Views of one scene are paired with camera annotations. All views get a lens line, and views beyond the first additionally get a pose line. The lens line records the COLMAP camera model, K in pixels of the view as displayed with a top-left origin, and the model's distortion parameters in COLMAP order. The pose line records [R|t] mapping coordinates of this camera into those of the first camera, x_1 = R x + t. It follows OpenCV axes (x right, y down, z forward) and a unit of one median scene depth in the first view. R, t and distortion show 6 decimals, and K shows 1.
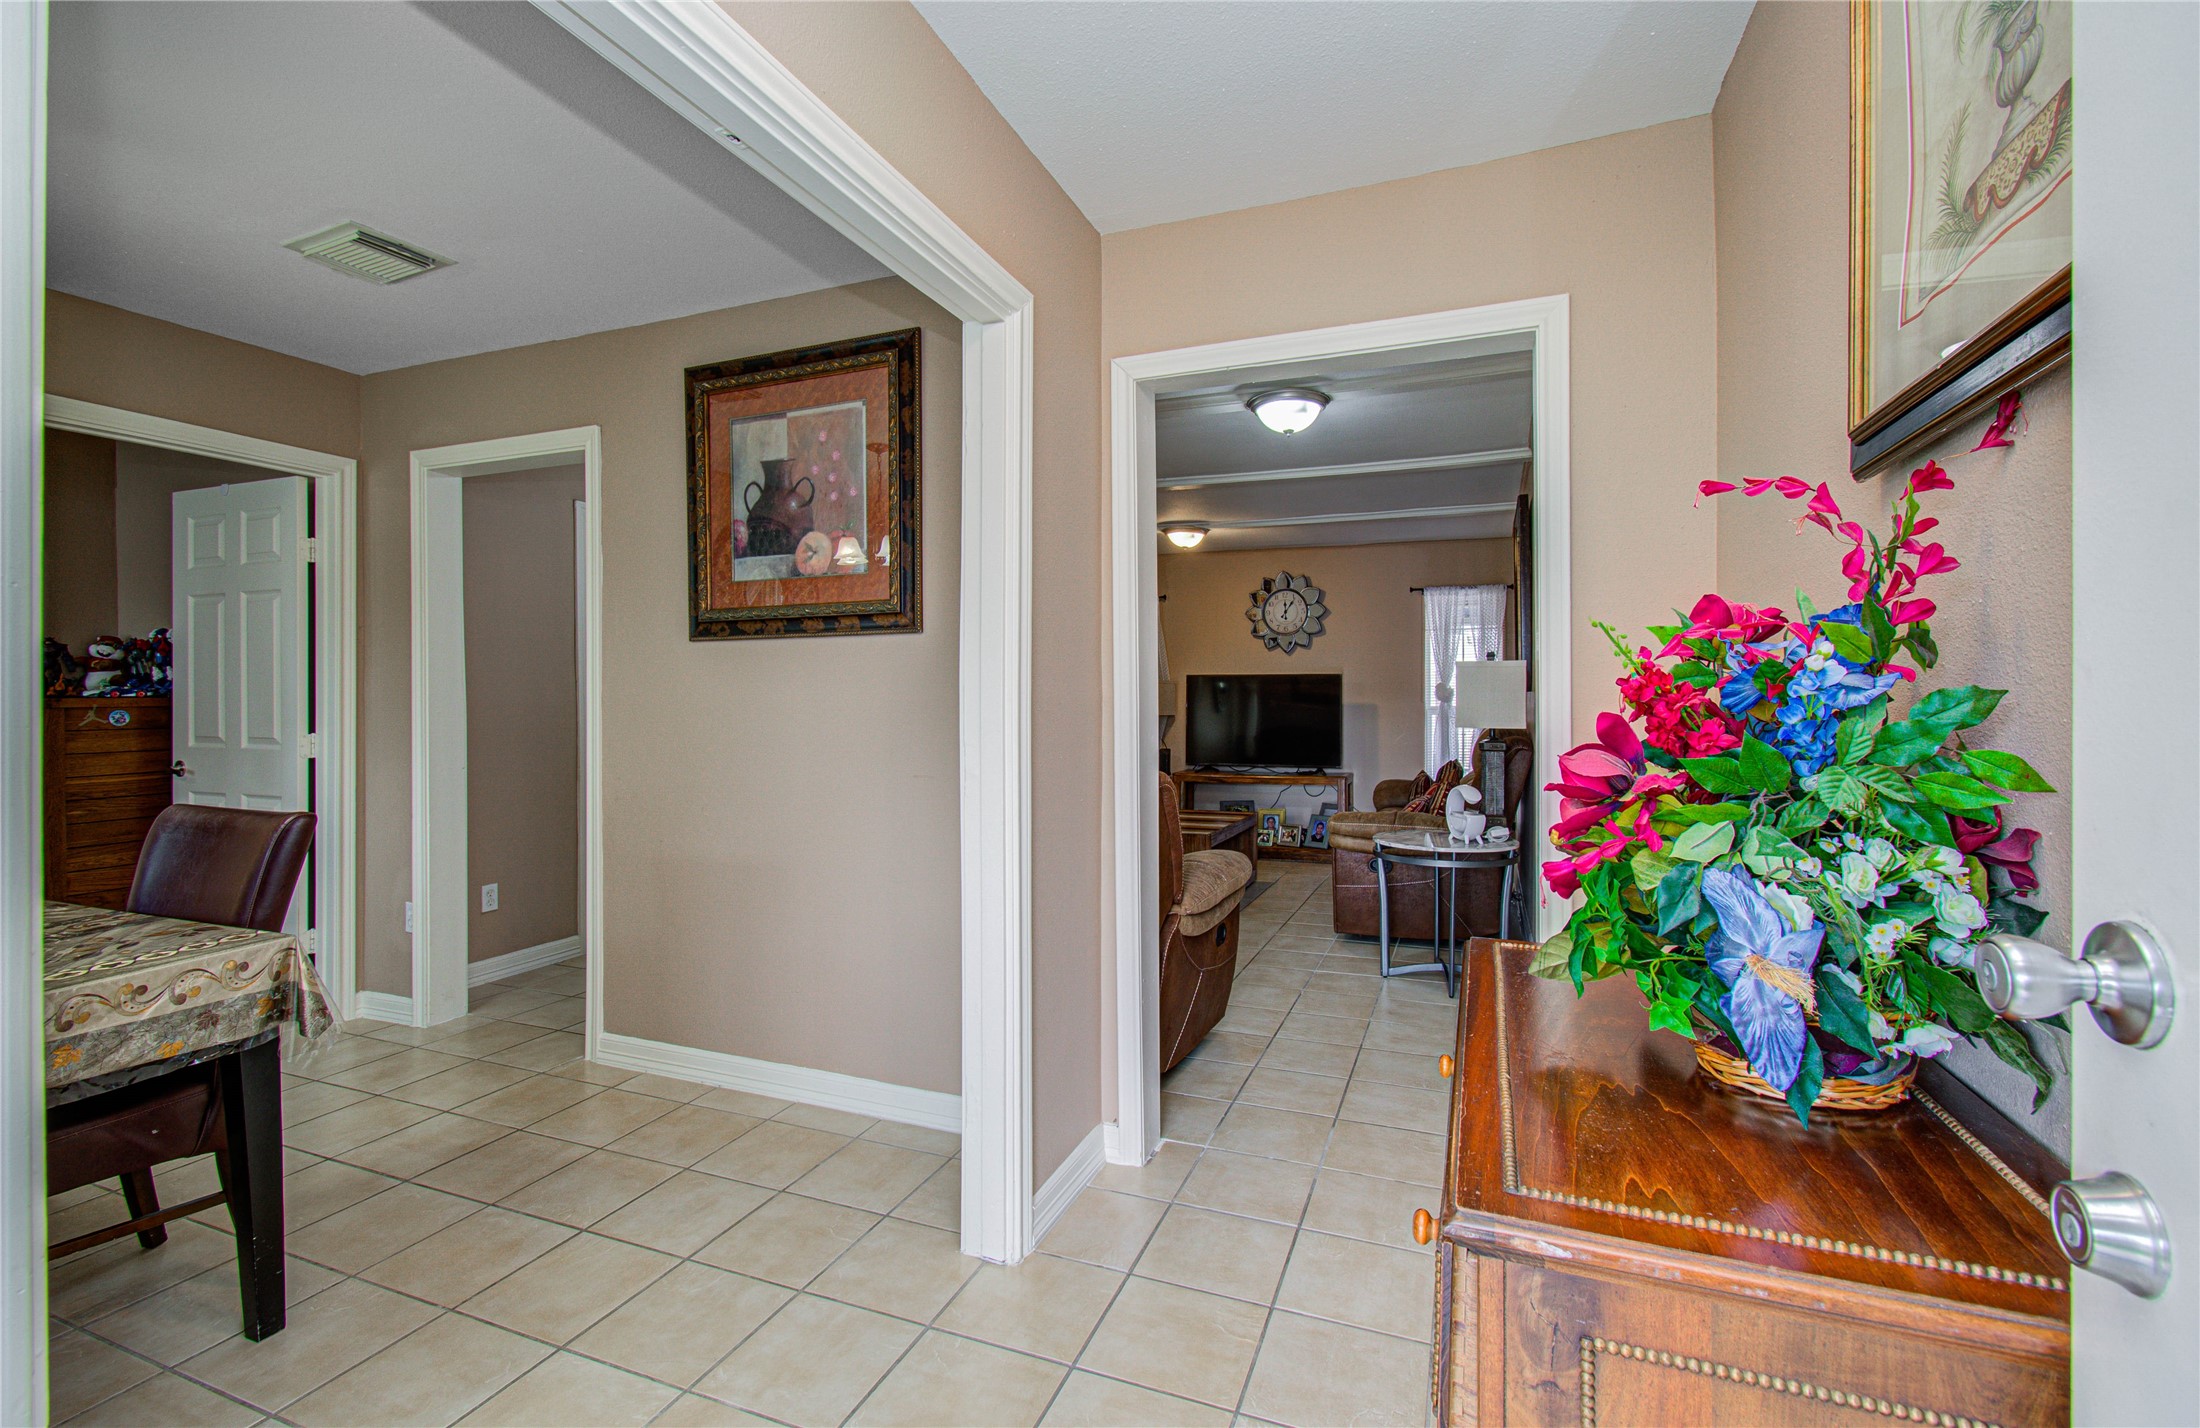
lens RADIAL K [[972.3, 0, 1106.2], [0, 972.3, 702.4], [0, 0, 1]] dist [0.007210, 0.002748]
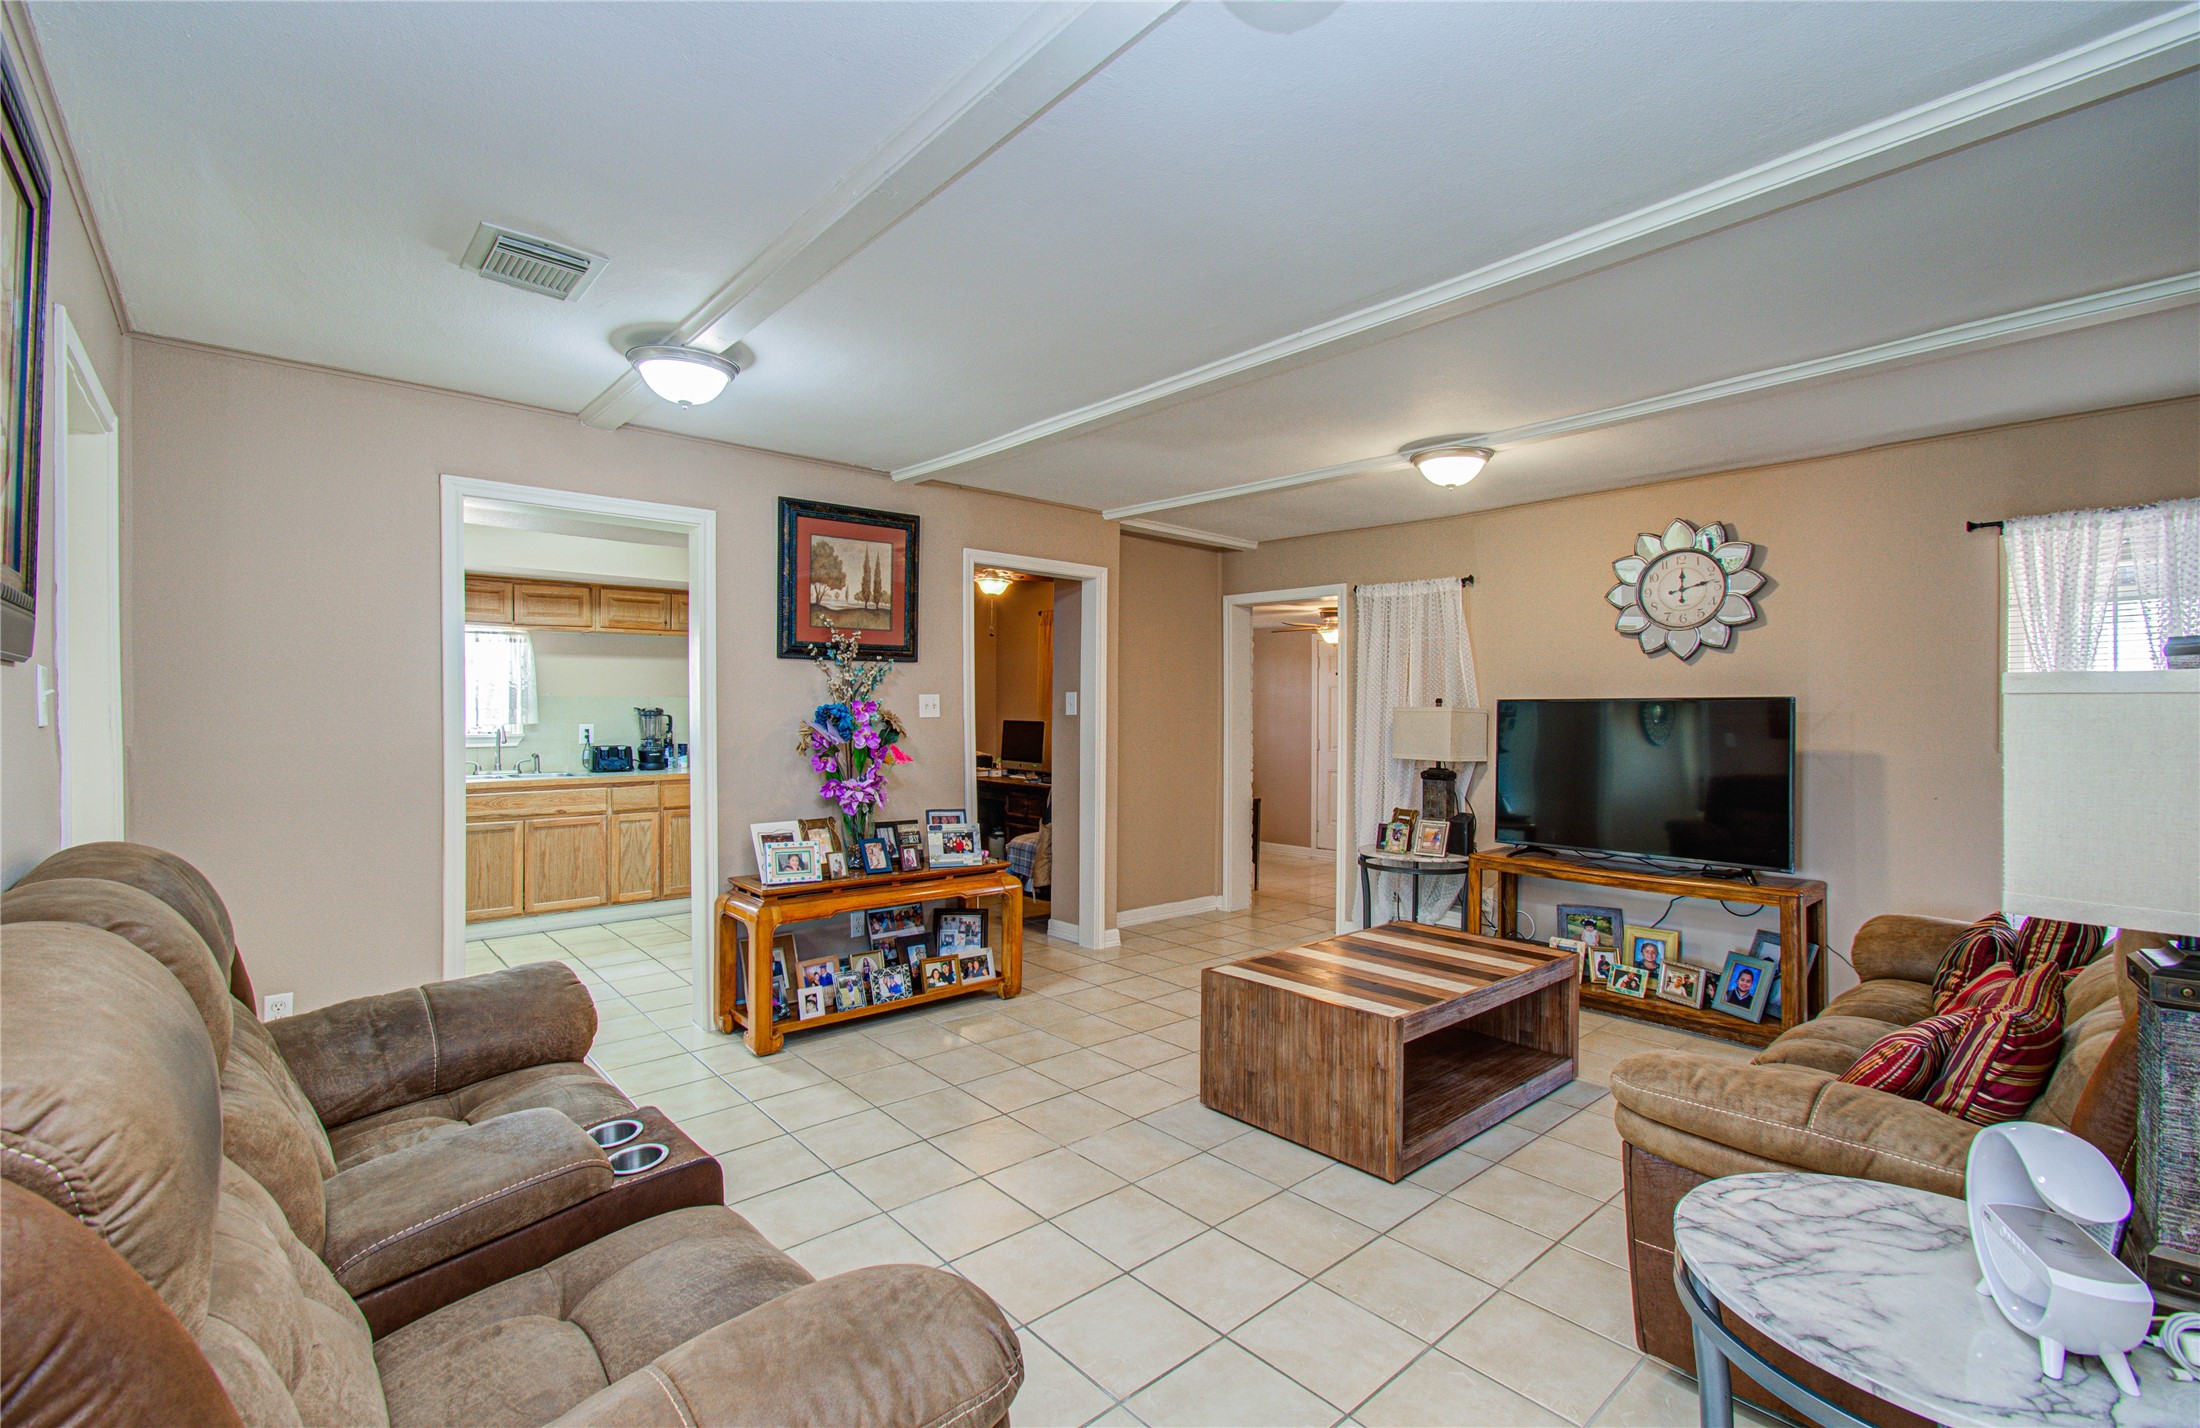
lens RADIAL K [[972.3, 0, 1112.4], [0, 972.3, 713.5], [0, 0, 1]] dist [0.007210, 0.002748]
pose [[0.898588, 0.001482, -0.438792, 0.353865], [-0.005279, 0.999958, -0.007434, -0.035235], [0.438762, 0.008996, 0.898558, 0.885538]]
